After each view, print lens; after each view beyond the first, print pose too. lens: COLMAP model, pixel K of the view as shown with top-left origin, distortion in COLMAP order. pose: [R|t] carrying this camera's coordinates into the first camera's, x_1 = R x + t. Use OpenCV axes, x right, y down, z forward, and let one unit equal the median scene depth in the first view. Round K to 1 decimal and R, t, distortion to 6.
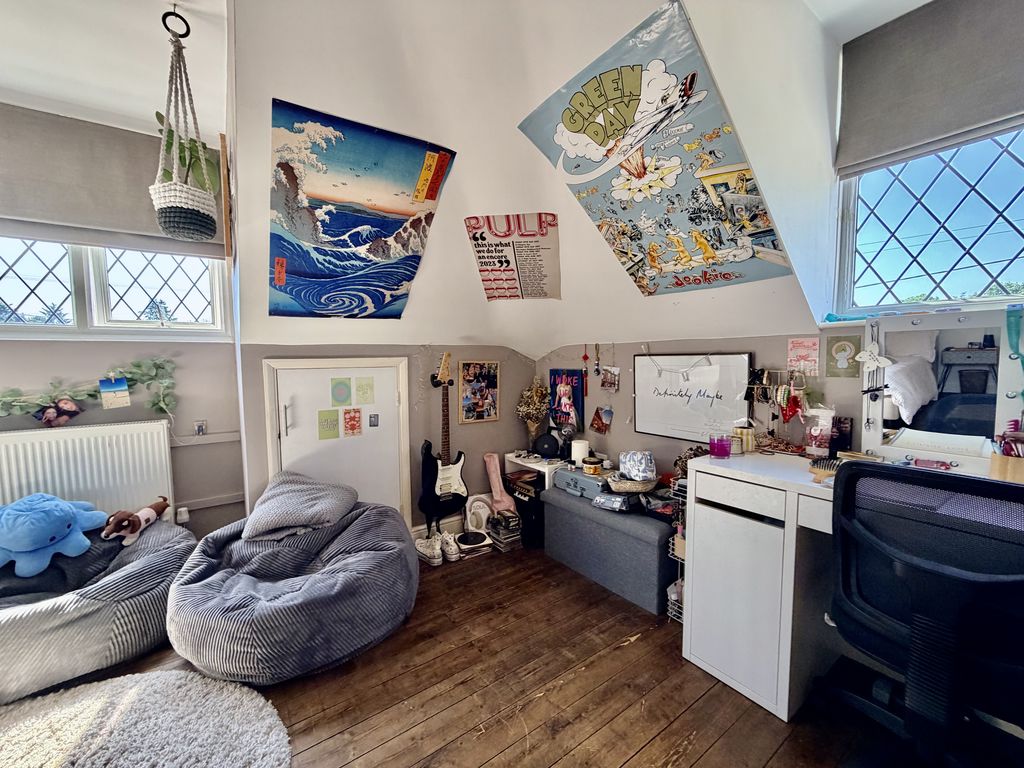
lens RADIAL K [[408.1, 0, 510.5], [0, 408.1, 386.1], [0, 0, 1]] dist [0.000420, -0.000137]
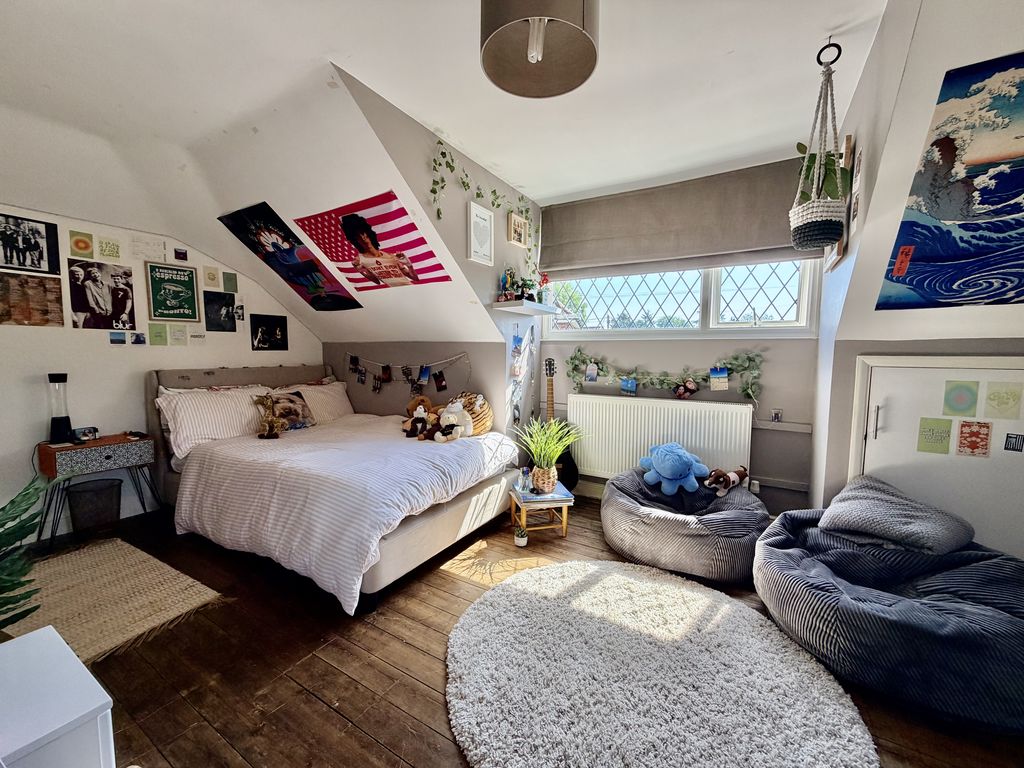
lens RADIAL K [[408.1, 0, 510.5], [0, 408.1, 386.1], [0, 0, 1]] dist [0.000420, -0.000137]
pose [[0.403255, 0.090794, -0.910572, -0.055872], [-0.073964, 0.995044, 0.066461, 0.002844], [0.912094, 0.040549, 0.407972, -0.157306]]
